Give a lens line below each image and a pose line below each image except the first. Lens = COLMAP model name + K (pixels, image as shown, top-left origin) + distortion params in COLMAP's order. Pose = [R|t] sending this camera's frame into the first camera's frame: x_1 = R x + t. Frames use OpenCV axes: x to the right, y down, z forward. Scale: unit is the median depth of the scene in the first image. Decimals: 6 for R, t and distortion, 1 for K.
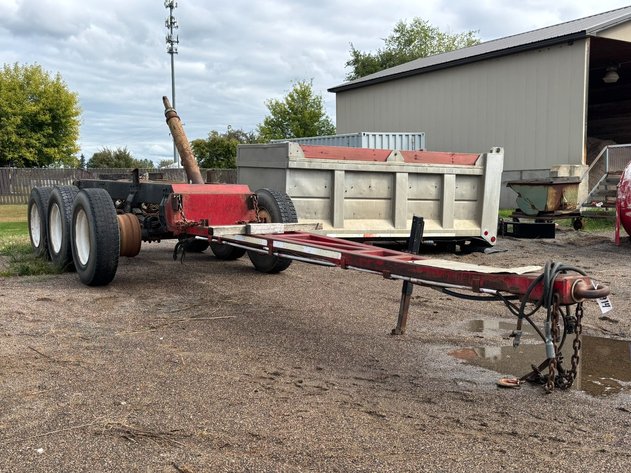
lens RADIAL K [[690.5, 0, 326.0], [0, 690.5, 274.7], [0, 0, 1]] dist [0.022176, -0.021809]
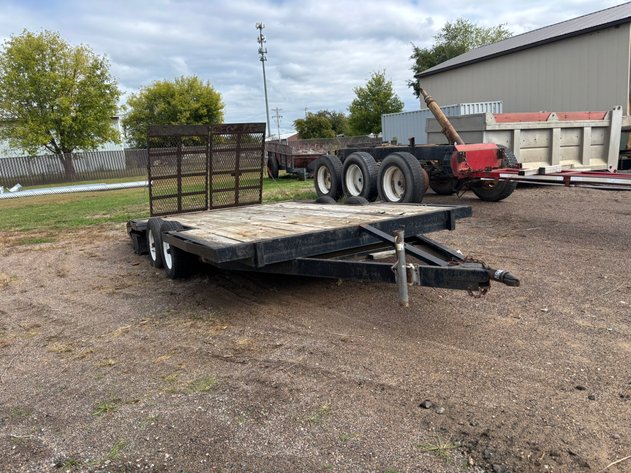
lens RADIAL K [[478.7, 0, 315.5], [0, 478.7, 236.5], [0, 0, 1]] dist [0.008613, -0.005367]
pose [[0.992761, -0.045361, -0.111210, -0.069237], [0.051494, 0.997271, 0.052908, -0.000360], [0.108507, -0.058252, 0.992388, -0.014098]]
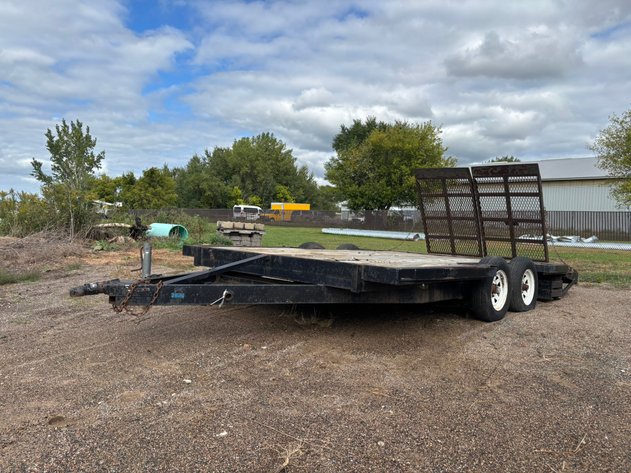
lens RADIAL K [[477.2, 0, 313.6], [0, 477.2, 219.7], [0, 0, 1]] dist [0.016458, -0.000028]
pose [[0.188245, 0.009856, -0.982073, 0.015561], [-0.158279, 0.987183, -0.020432, -0.003230], [0.969284, 0.159287, 0.187393, 0.064343]]
